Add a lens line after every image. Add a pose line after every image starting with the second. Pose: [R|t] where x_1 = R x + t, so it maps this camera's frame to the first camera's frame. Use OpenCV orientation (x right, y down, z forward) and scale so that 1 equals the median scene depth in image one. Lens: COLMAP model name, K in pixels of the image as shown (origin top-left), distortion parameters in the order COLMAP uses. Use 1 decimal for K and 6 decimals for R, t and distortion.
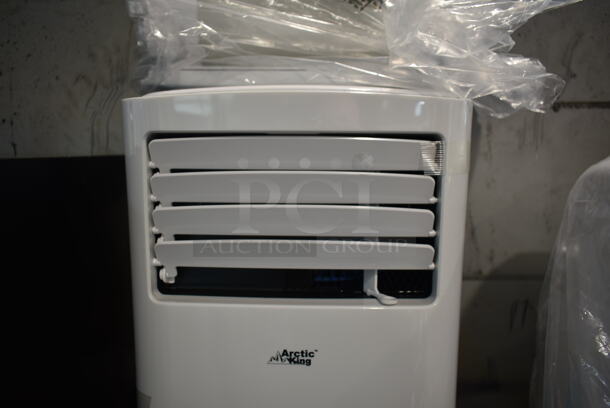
lens RADIAL K [[464.9, 0, 309.8], [0, 464.9, 200.9], [0, 0, 1]] dist [-0.020874, 0.009194]
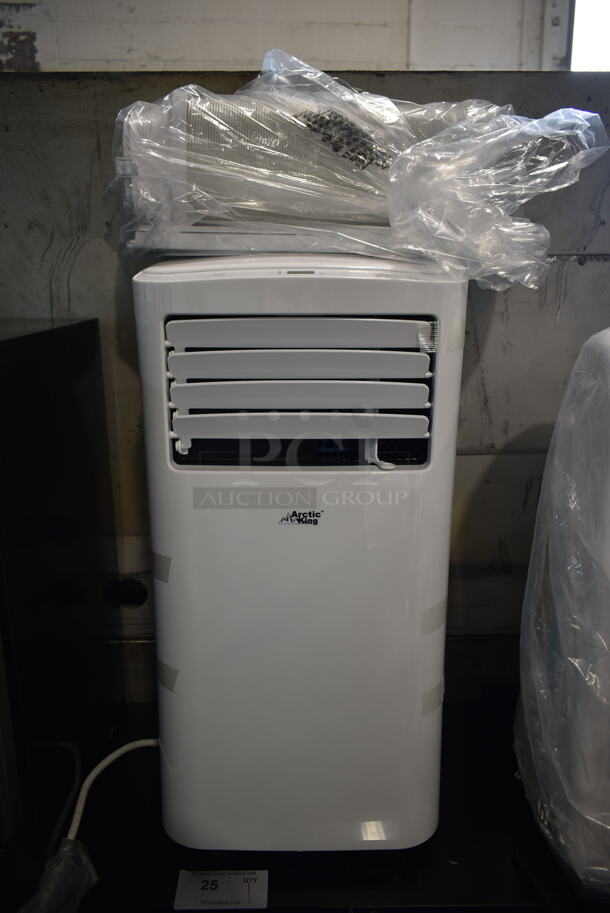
lens RADIAL K [[695.8, 0, 307.7], [0, 695.8, 453.7], [0, 0, 1]] dist [-0.020874, 0.009194]
pose [[0.999320, -0.012934, 0.034522, -0.074086], [0.007866, 0.989676, 0.143108, -0.052138], [-0.036016, -0.142740, 0.989105, -0.606943]]
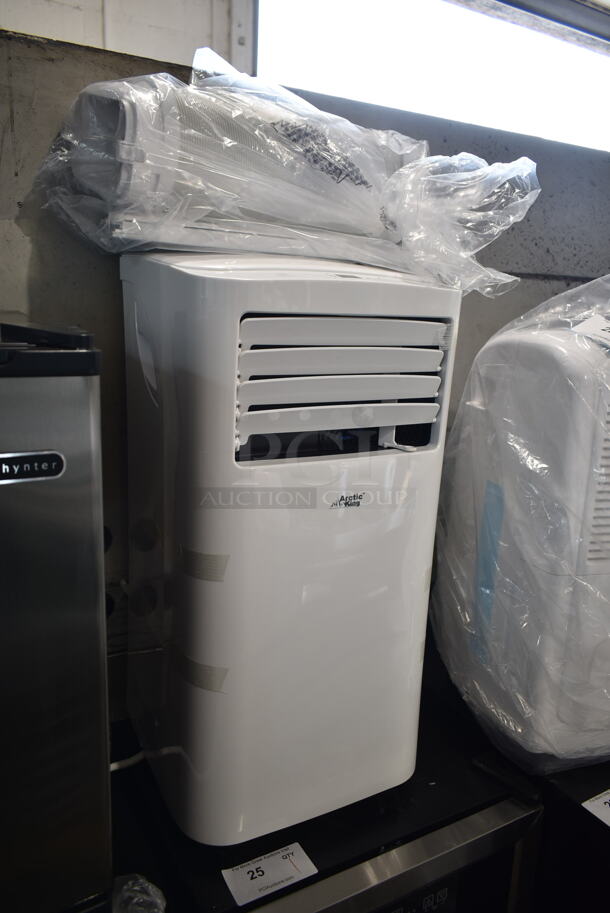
lens RADIAL K [[695.8, 0, 303.0], [0, 695.8, 455.2], [0, 0, 1]] dist [-0.020874, 0.009194]
pose [[0.857776, -0.085327, 0.506893, -1.011061], [0.007085, 0.987995, 0.154323, -0.062206], [-0.513975, -0.128783, 0.848083, -0.454106]]
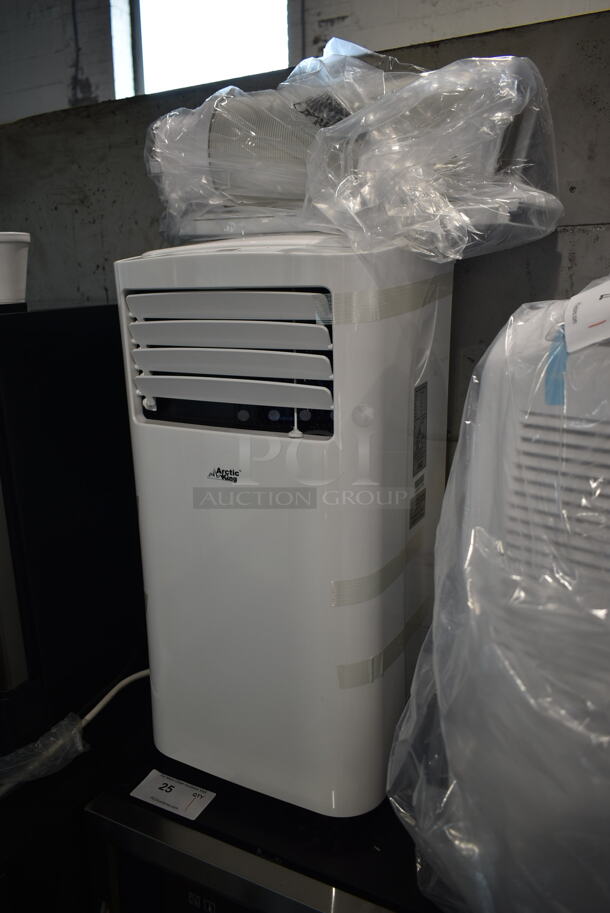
lens RADIAL K [[695.8, 0, 303.7], [0, 695.8, 453.2], [0, 0, 1]] dist [-0.020874, 0.009194]
pose [[0.898010, 0.085515, -0.431585, 0.902759], [-0.018995, 0.987550, 0.156153, -0.009046], [0.439565, -0.132029, 0.888454, -0.511657]]
